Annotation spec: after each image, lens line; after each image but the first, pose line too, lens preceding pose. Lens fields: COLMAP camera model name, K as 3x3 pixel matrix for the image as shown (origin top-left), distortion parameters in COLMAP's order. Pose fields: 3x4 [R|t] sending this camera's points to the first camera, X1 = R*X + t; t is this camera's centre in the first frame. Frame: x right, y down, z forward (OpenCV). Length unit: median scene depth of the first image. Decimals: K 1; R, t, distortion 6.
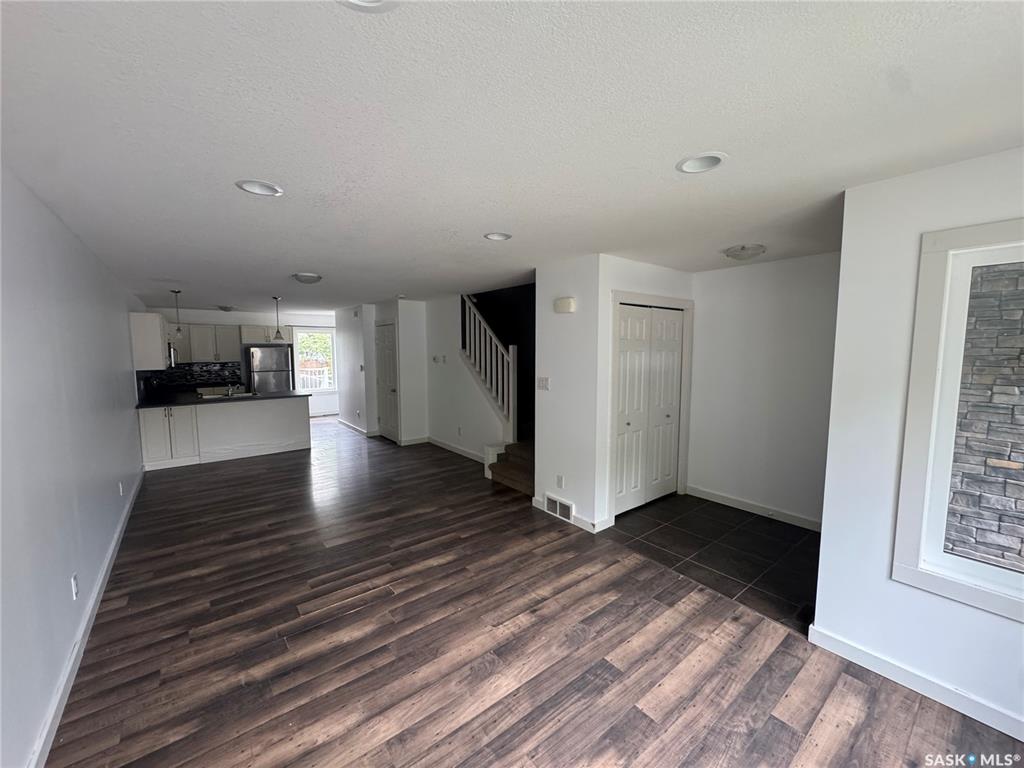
lens RADIAL K [[411.9, 0, 511.1], [0, 411.9, 385.4], [0, 0, 1]] dist [0.004021, -0.000056]
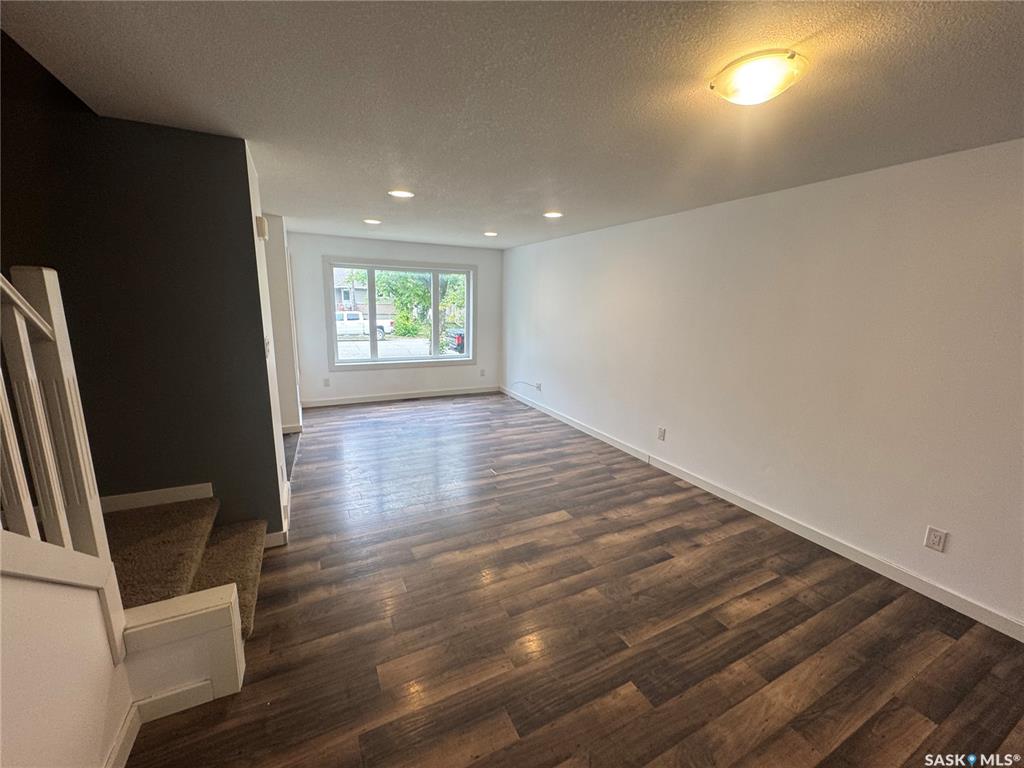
lens RADIAL K [[411.9, 0, 511.2], [0, 411.9, 383.9], [0, 0, 1]] dist [0.004021, -0.000056]
pose [[-0.980137, -0.061652, 0.188494, -0.569018], [-0.005577, 0.958646, 0.284548, -0.182312], [-0.198242, 0.277845, -0.939948, 2.140148]]
